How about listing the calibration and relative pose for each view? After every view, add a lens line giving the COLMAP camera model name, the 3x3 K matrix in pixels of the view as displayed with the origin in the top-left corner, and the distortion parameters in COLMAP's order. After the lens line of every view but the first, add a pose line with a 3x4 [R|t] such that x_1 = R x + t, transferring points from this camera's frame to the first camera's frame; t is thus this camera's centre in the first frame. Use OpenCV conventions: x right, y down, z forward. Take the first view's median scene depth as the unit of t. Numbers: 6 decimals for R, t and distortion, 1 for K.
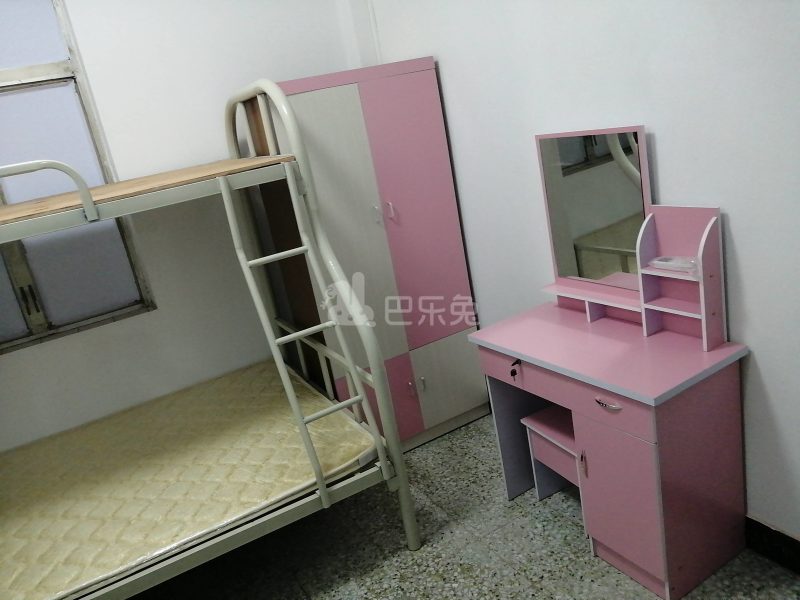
lens RADIAL K [[659.8, 0, 400.0], [0, 659.8, 300.0], [0, 0, 1]] dist [-0.005331, -0.006215]
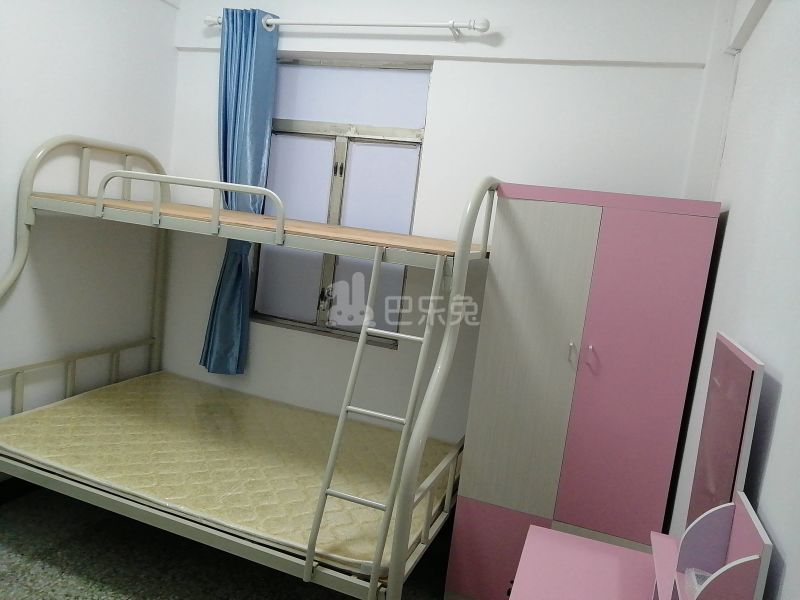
lens RADIAL K [[634.0, 0, 385.6], [0, 634.0, 299.7], [0, 0, 1]] dist [0.011695, -0.005098]
pose [[0.611068, 0.358119, -0.705936, 0.463623], [-0.441584, 0.894369, 0.071470, -0.175263], [0.656962, 0.268057, 0.704660, 0.285151]]
